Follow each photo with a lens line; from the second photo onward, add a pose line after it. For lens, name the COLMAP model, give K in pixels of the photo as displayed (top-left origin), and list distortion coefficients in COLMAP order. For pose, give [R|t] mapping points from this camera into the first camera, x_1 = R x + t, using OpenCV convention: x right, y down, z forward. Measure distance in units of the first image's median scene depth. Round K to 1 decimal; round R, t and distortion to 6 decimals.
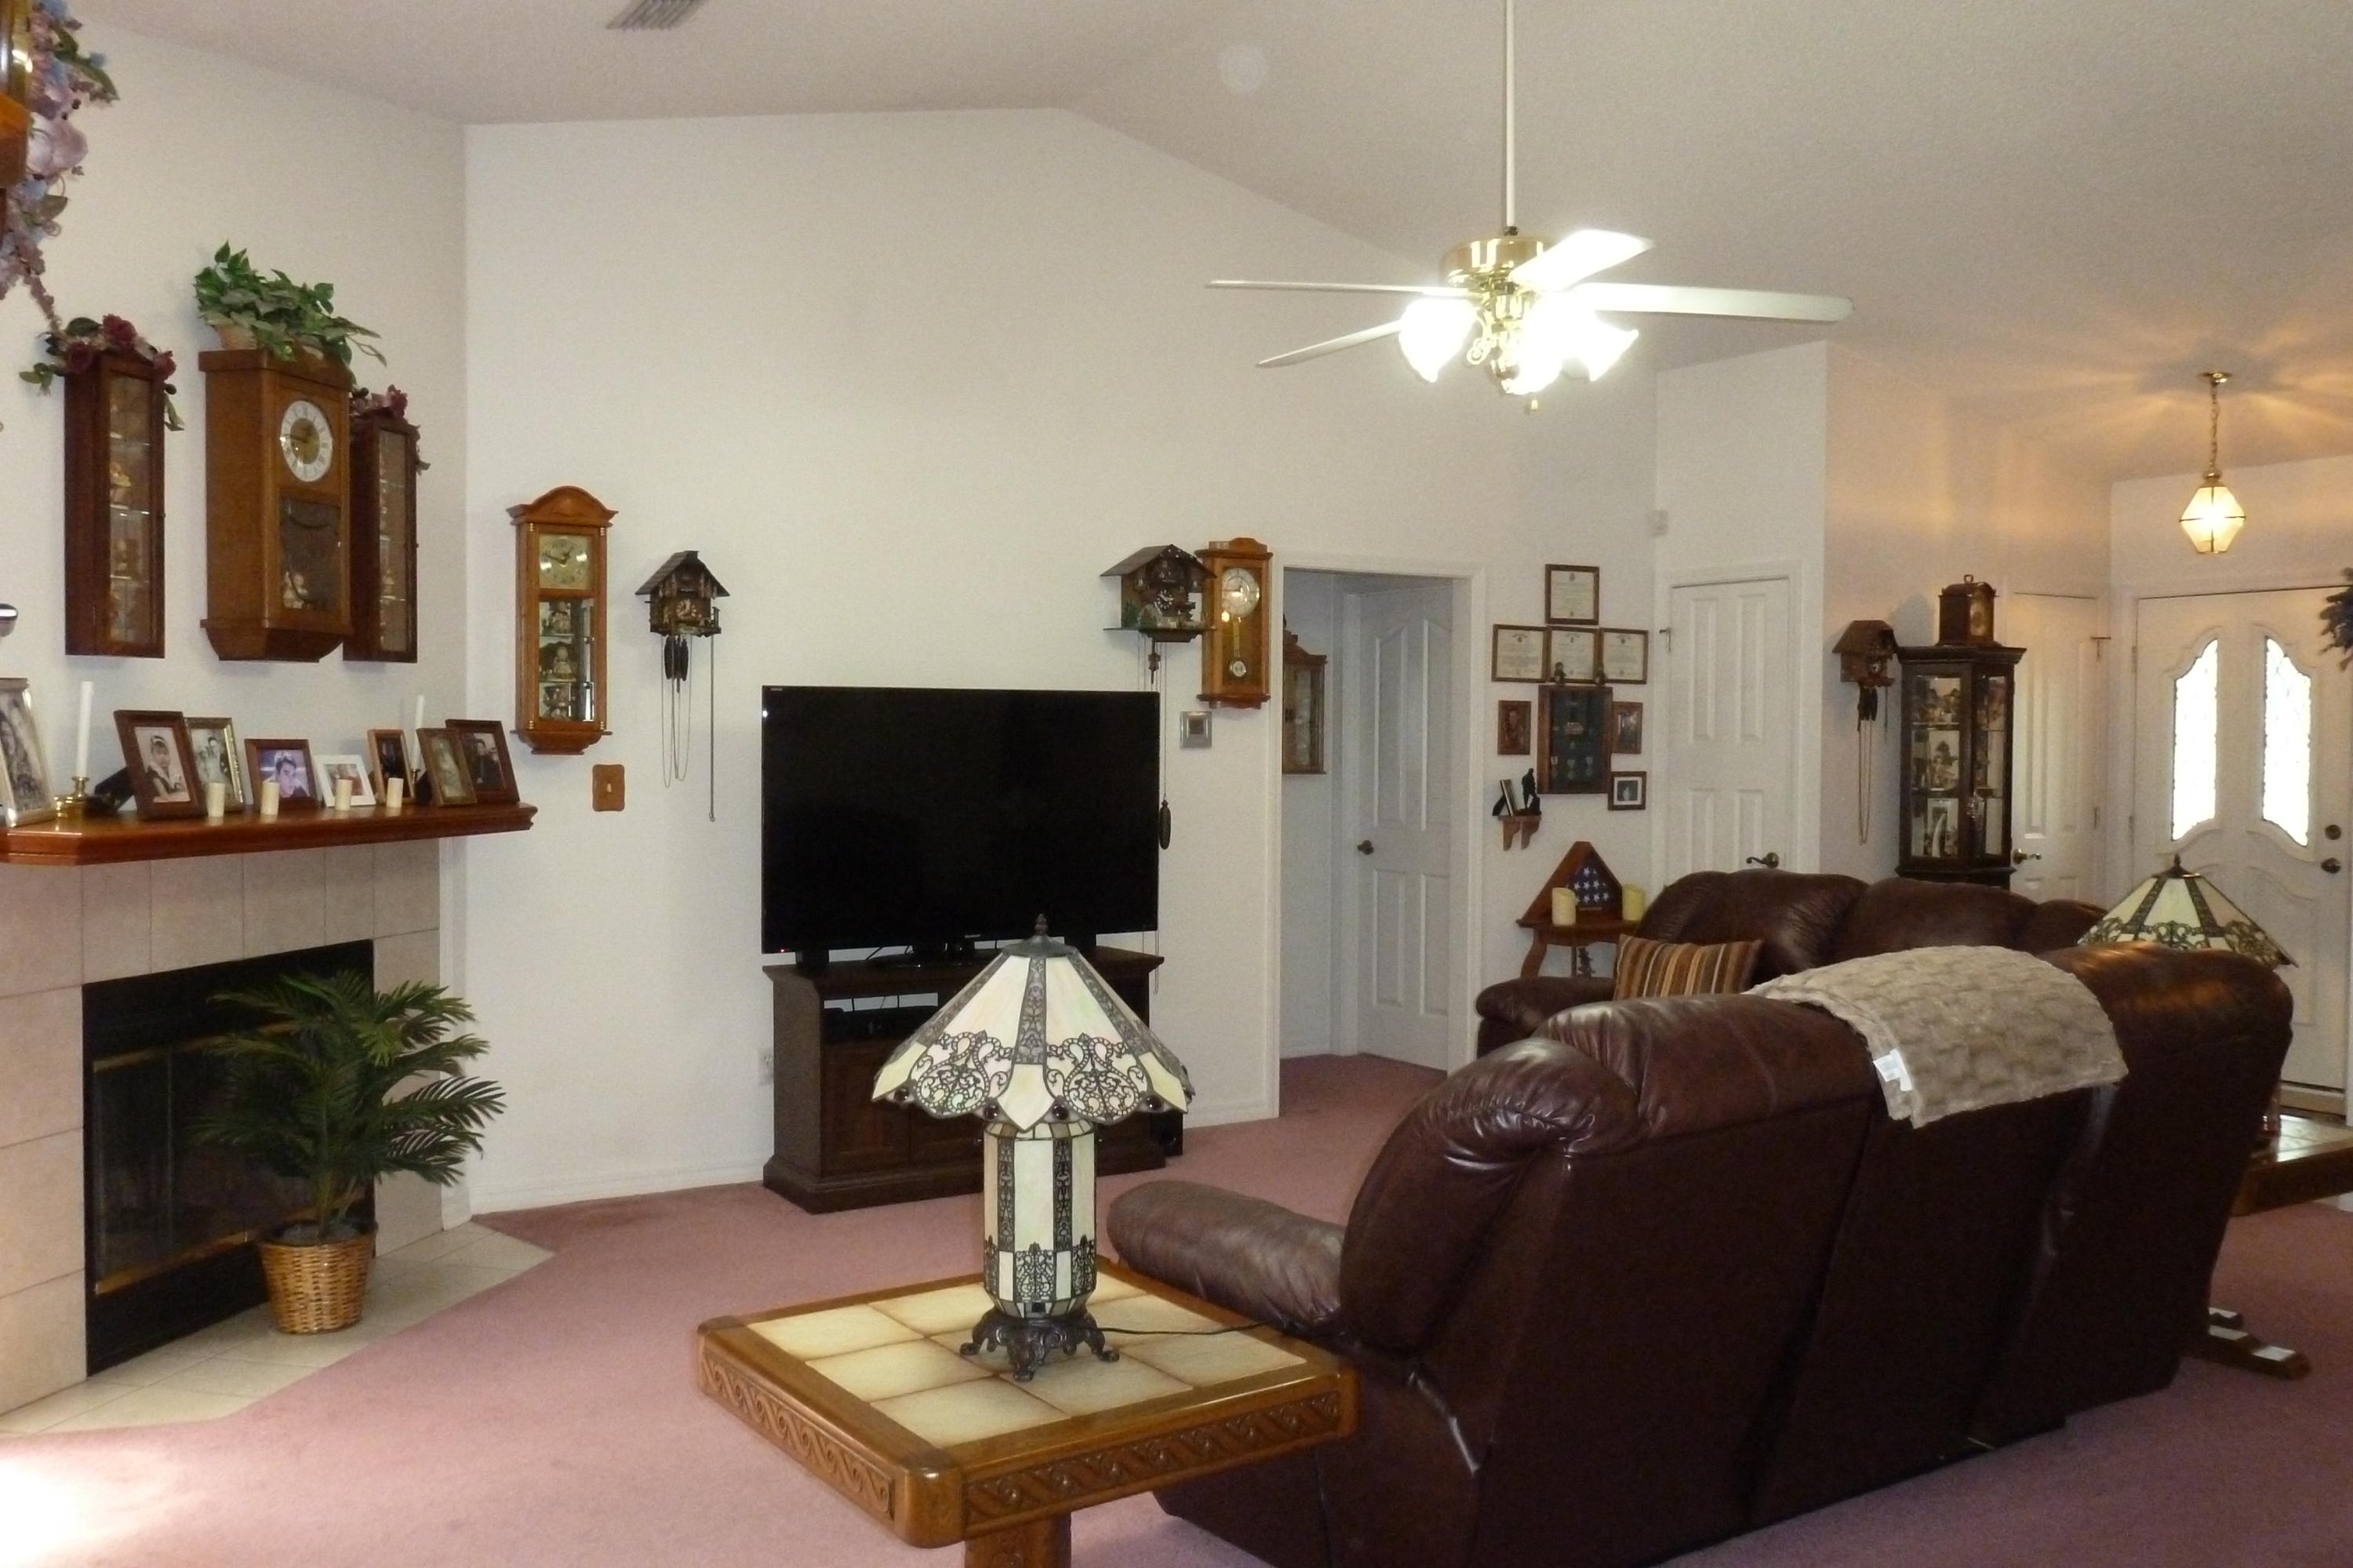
lens RADIAL K [[1930.5, 0, 1176.5], [0, 1930.5, 784.0], [0, 0, 1]] dist [-0.005979, -0.002378]
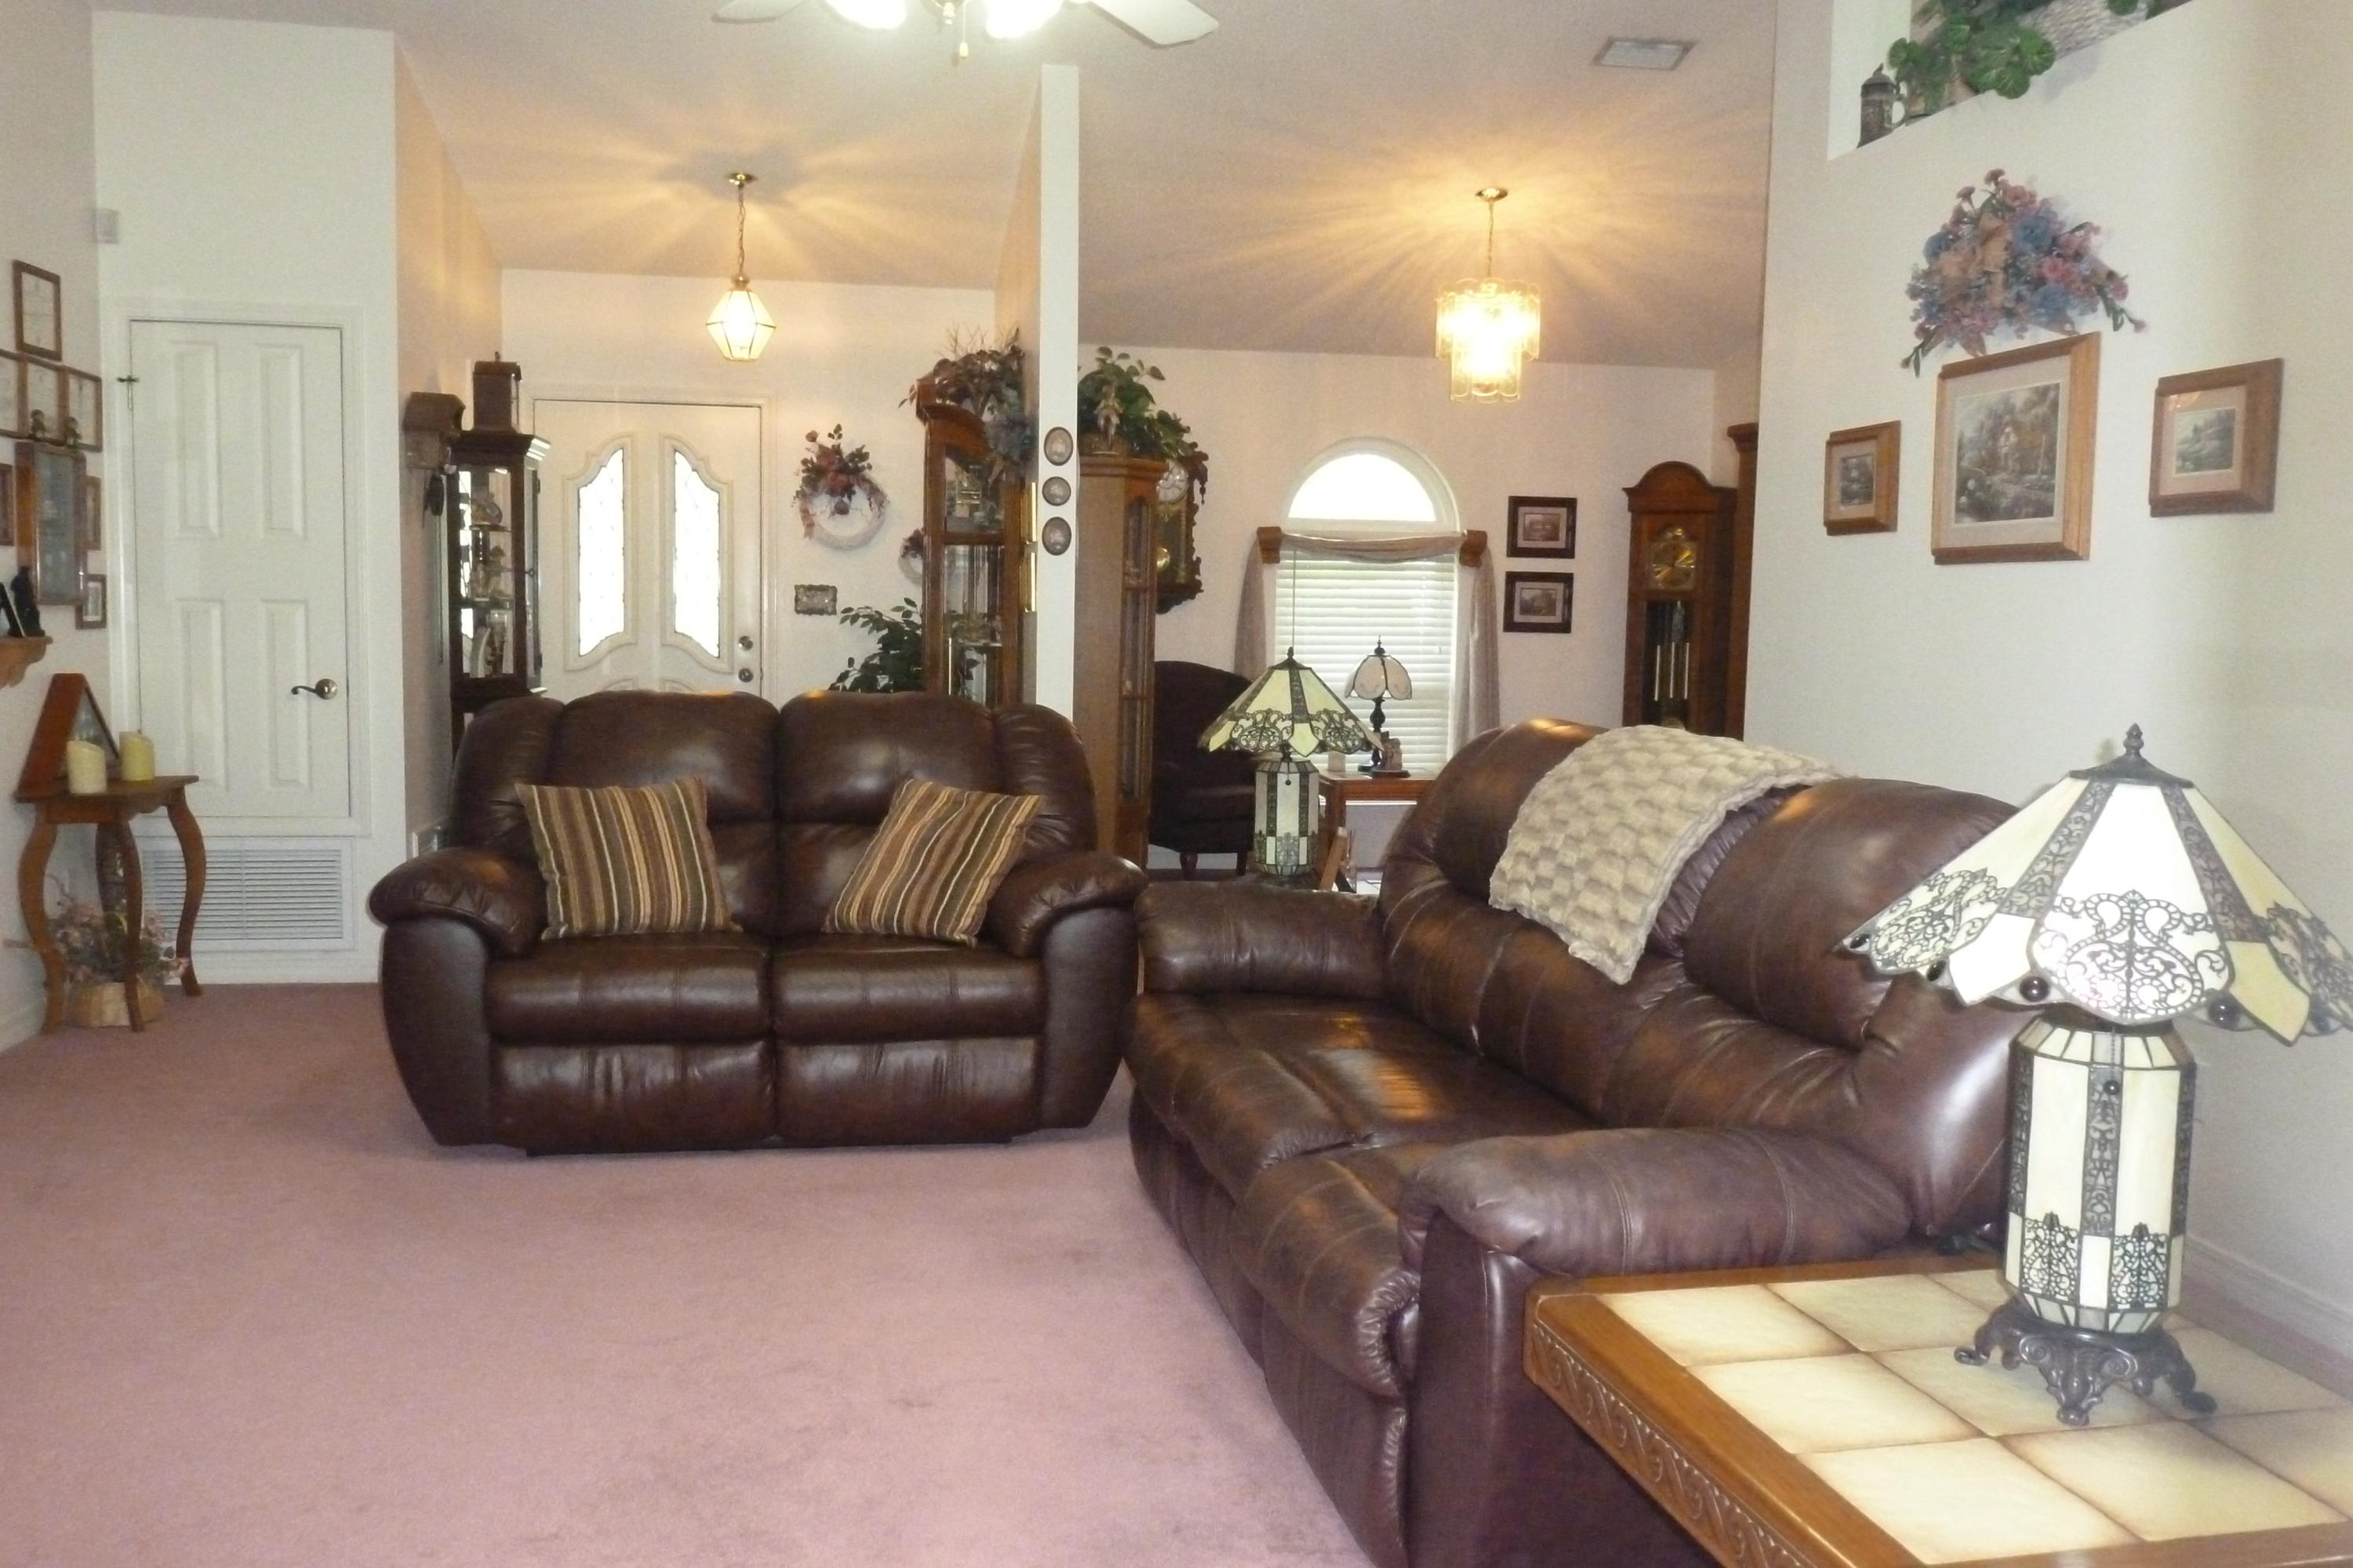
lens RADIAL K [[1930.5, 0, 1176.5], [0, 1930.5, 784.0], [0, 0, 1]] dist [-0.005979, -0.002378]
pose [[0.404121, -0.082253, 0.911000, -0.270662], [0.005362, 0.996145, 0.087562, 0.010974], [-0.914690, -0.030501, 0.403004, 0.358193]]
